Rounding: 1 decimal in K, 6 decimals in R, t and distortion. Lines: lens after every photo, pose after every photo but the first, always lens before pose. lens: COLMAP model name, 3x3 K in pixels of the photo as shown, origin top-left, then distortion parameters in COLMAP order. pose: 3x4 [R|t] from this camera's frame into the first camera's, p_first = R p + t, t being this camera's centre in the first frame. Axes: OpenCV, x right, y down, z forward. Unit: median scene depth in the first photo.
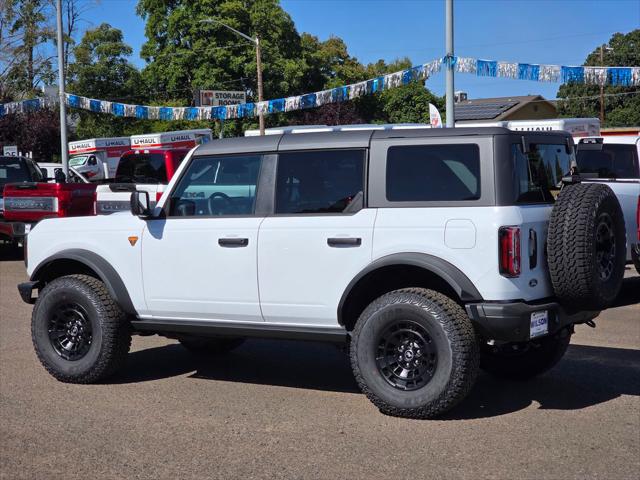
lens RADIAL K [[1239.4, 0, 315.8], [0, 1239.4, 242.1], [0, 0, 1]] dist [0.072611, 0.000000]
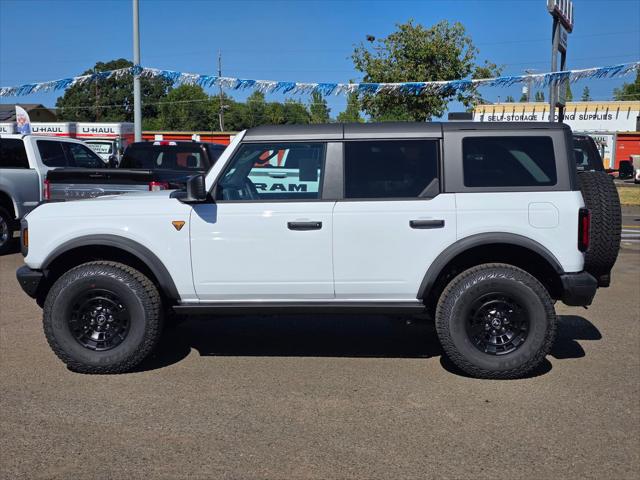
lens RADIAL K [[947.0, 0, 325.4], [0, 947.0, 235.1], [0, 0, 1]] dist [0.001085, 0.000000]
pose [[0.871059, -0.019389, 0.490796, -0.437860], [0.011687, 0.999756, 0.018753, -0.006509], [-0.491040, -0.010599, 0.871073, 0.296071]]
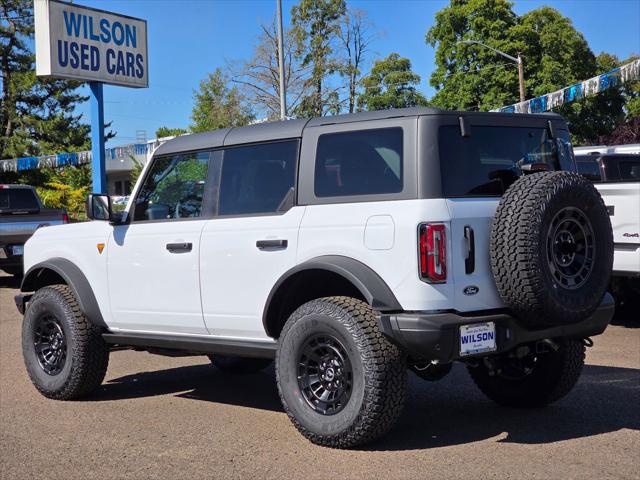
lens RADIAL K [[1239.4, 0, 304.1], [0, 1239.4, 242.1], [0, 0, 1]] dist [0.072611, 0.000000]
pose [[0.965489, -0.007859, -0.260327, 0.257642], [0.001690, 0.999713, -0.023914, 0.018216], [0.260440, 0.022649, 0.965224, 0.144129]]
